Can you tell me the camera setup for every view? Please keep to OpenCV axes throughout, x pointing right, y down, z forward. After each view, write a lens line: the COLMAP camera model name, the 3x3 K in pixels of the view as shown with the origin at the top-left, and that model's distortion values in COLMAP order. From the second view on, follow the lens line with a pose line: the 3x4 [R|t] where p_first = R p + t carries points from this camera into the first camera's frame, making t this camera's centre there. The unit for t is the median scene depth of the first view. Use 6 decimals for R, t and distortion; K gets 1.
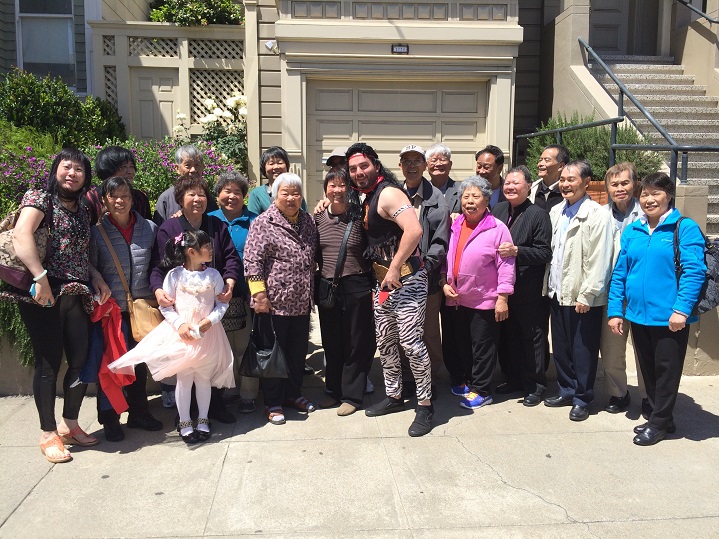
lens RADIAL K [[616.9, 0, 359.5], [0, 616.9, 269.5], [0, 0, 1]] dist [0.095417, -0.140031]
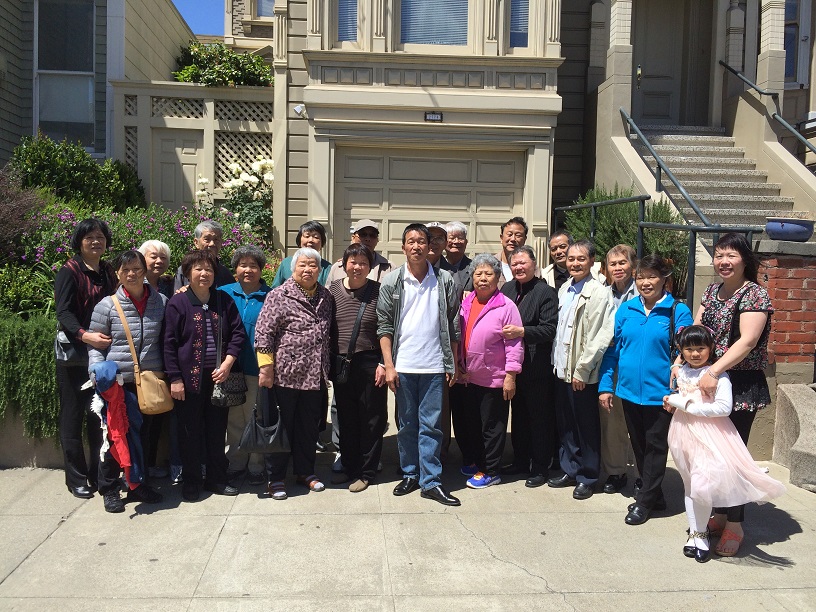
lens RADIAL K [[700.1, 0, 408.0], [0, 700.1, 306.0], [0, 0, 1]] dist [0.095417, -0.140031]
pose [[0.999829, 0.018331, -0.002462, 0.050529], [-0.018443, 0.998179, -0.057425, 0.001133], [0.001405, 0.057461, 0.998347, -0.102110]]
